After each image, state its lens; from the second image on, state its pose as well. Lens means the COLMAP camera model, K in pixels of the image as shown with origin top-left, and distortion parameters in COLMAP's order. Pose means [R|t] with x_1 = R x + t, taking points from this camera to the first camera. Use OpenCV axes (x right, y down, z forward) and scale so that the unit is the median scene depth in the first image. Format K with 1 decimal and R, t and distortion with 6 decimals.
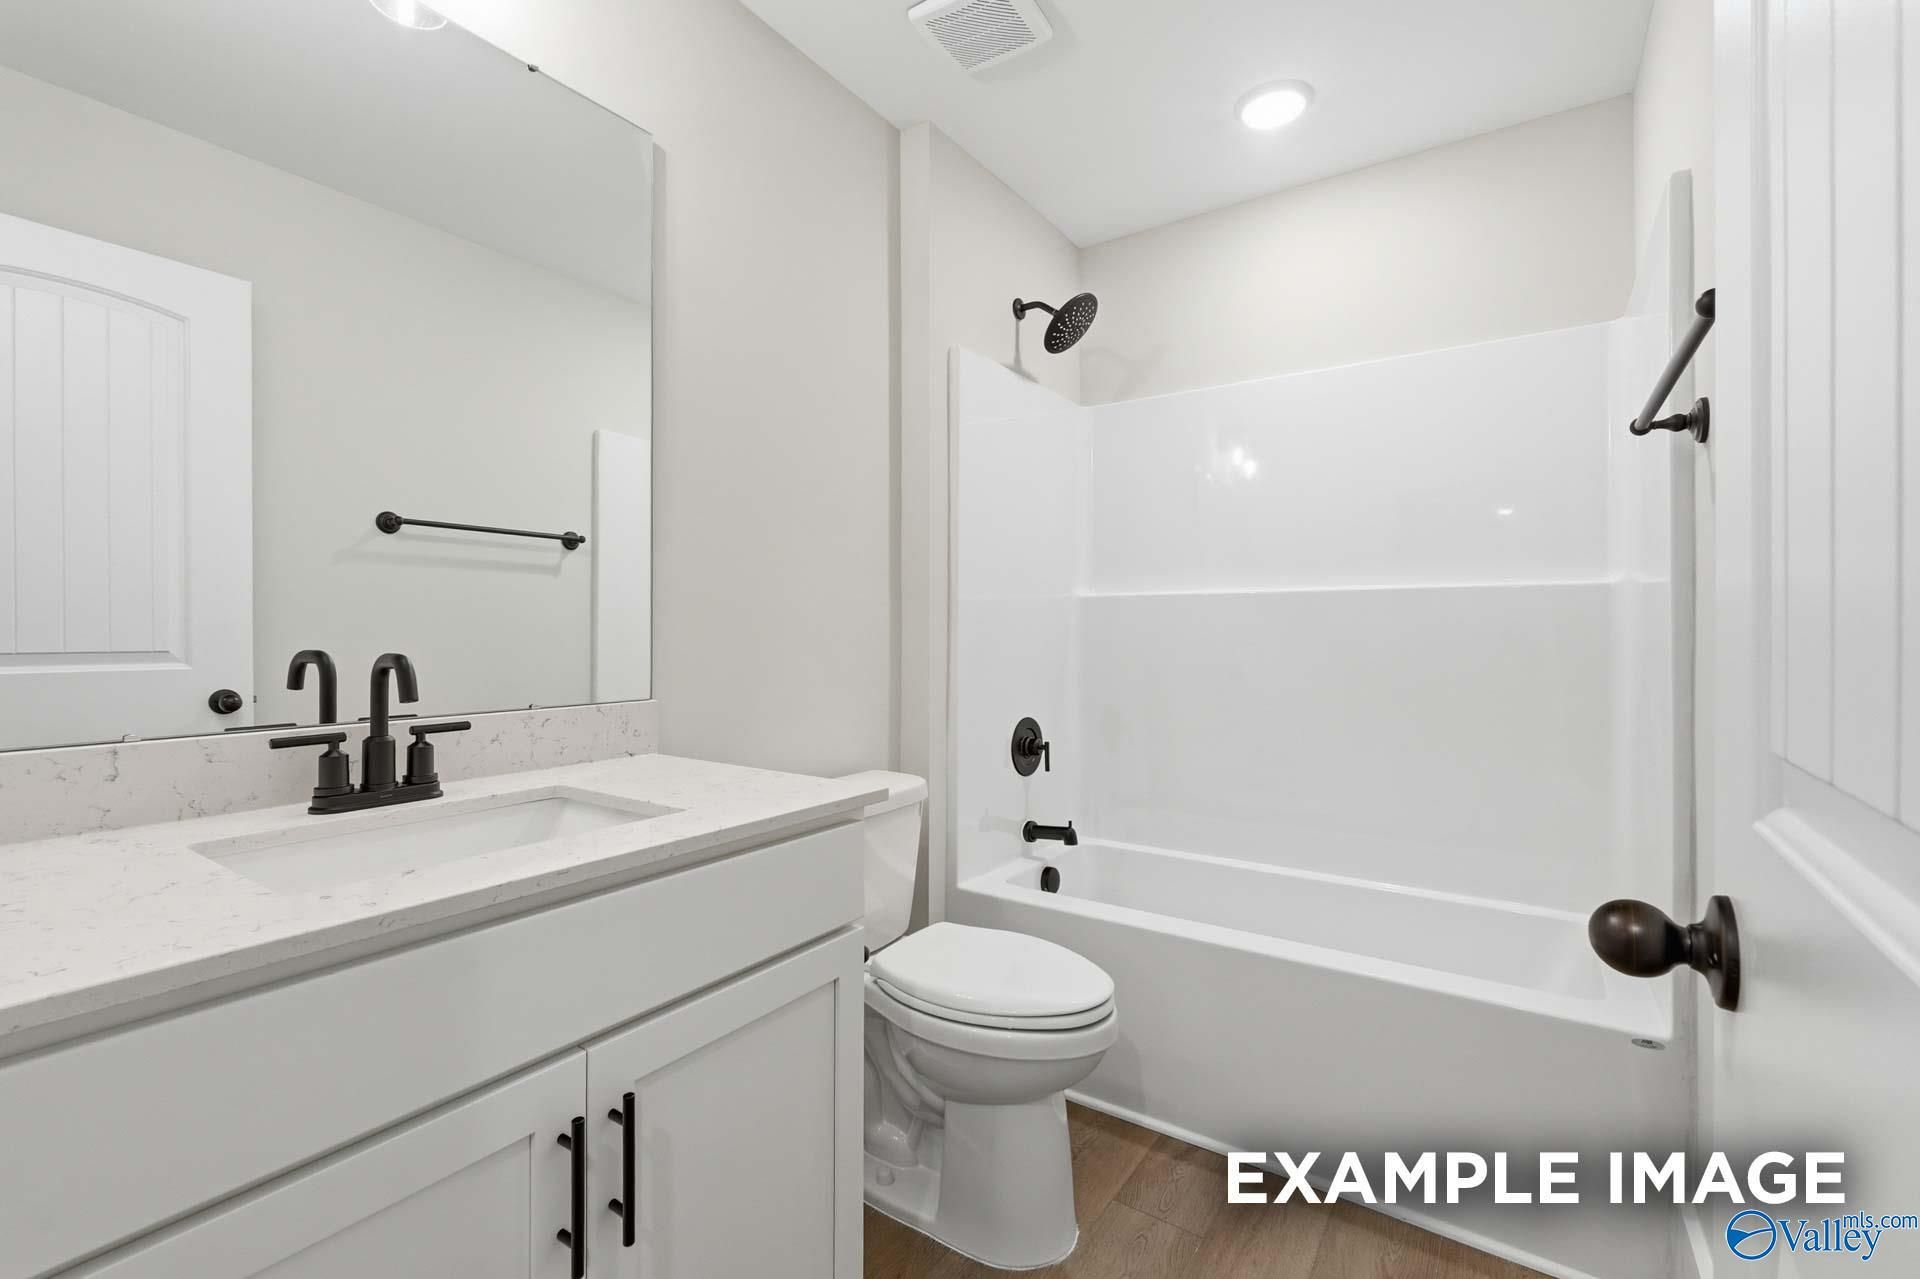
lens RADIAL K [[817.1, 0, 960.6], [0, 817.1, 632.1], [0, 0, 1]] dist [-0.003194, -0.000453]
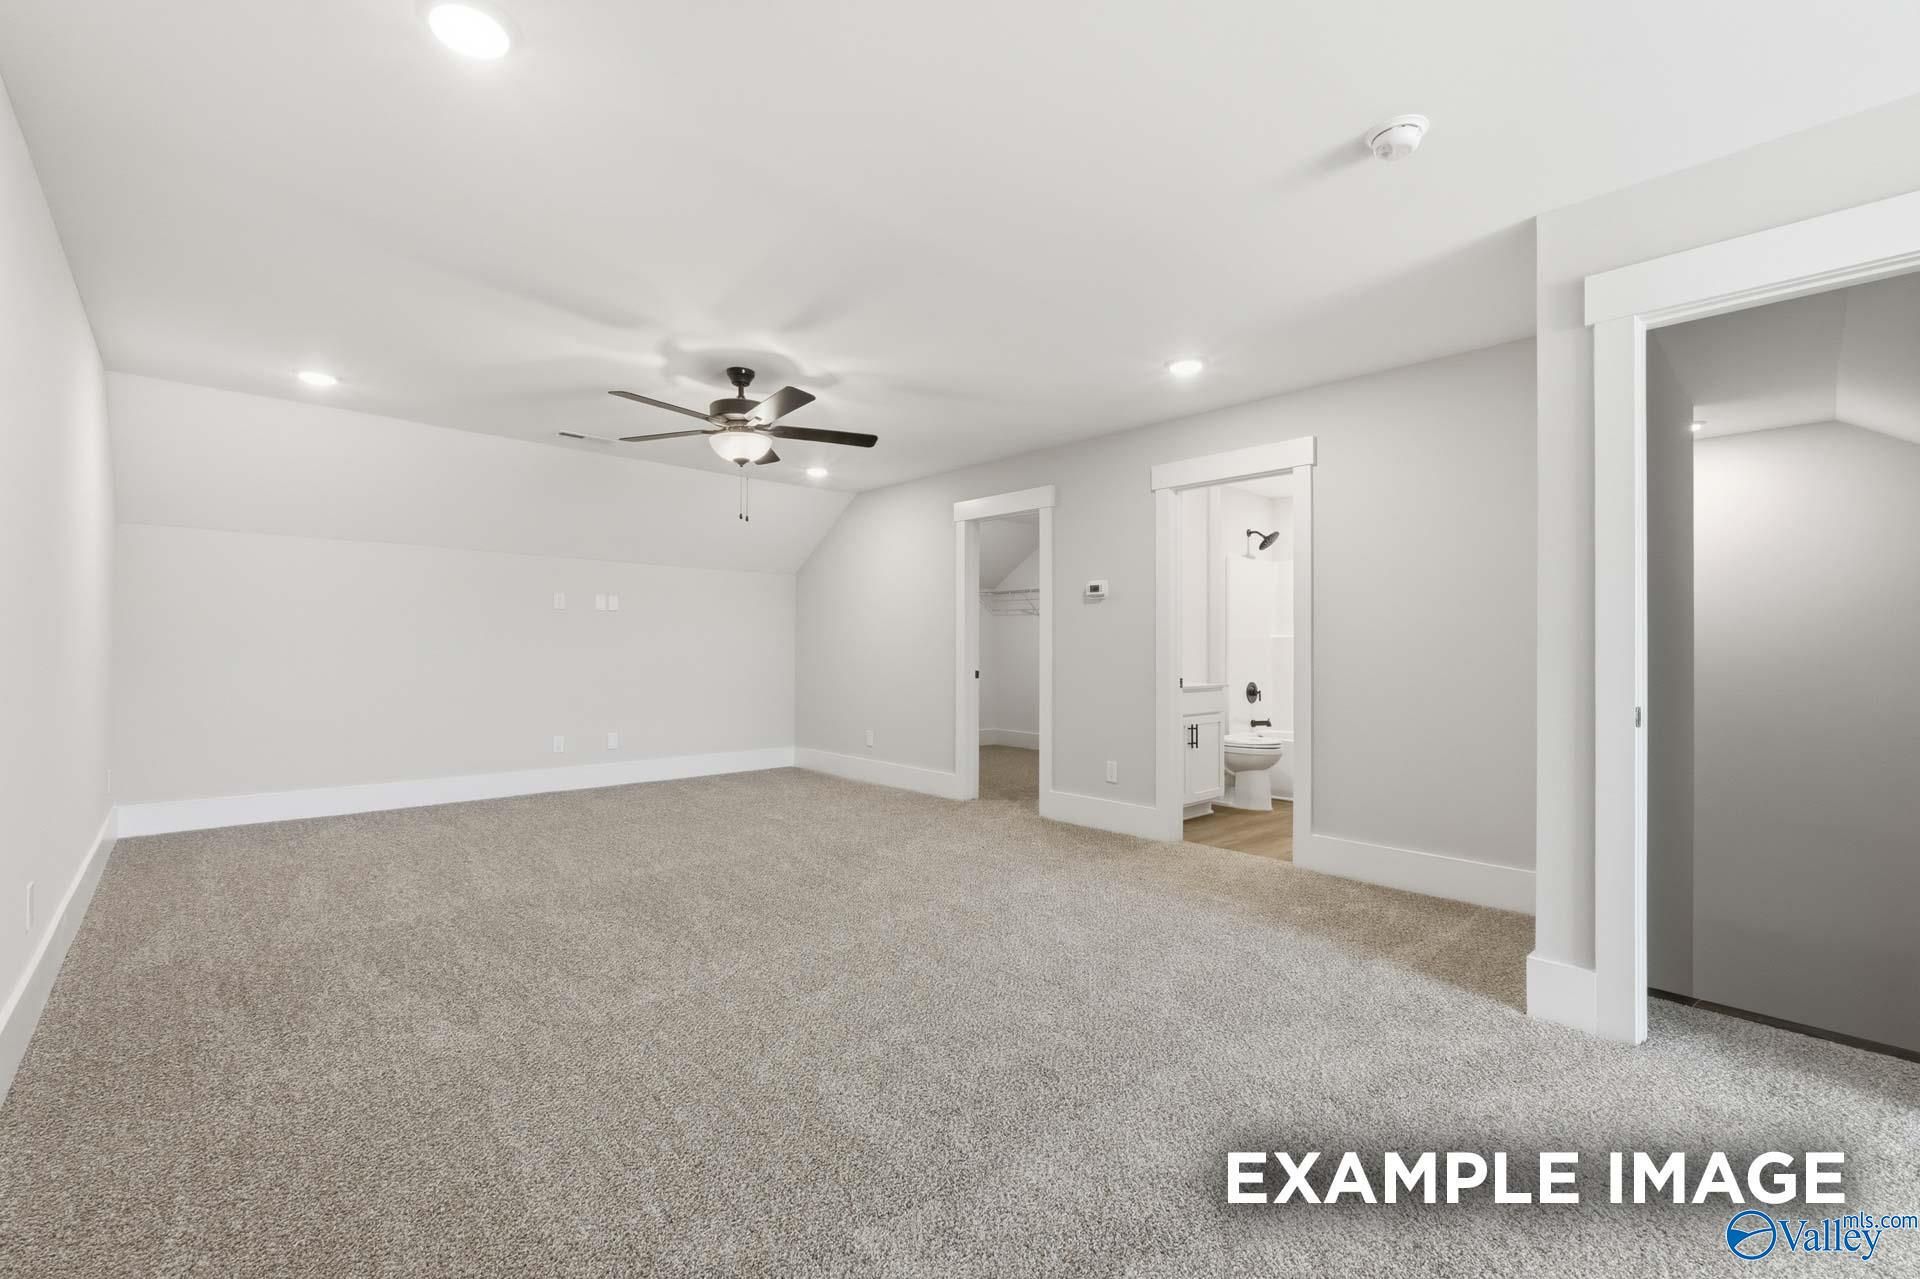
lens RADIAL K [[817.1, 0, 960.1], [0, 817.1, 644.9], [0, 0, 1]] dist [-0.003194, -0.000453]
pose [[0.975919, 0.001846, -0.218126, -0.285250], [-0.002579, 0.999992, -0.003078, -0.011833], [0.218119, 0.003566, 0.975916, -1.947526]]
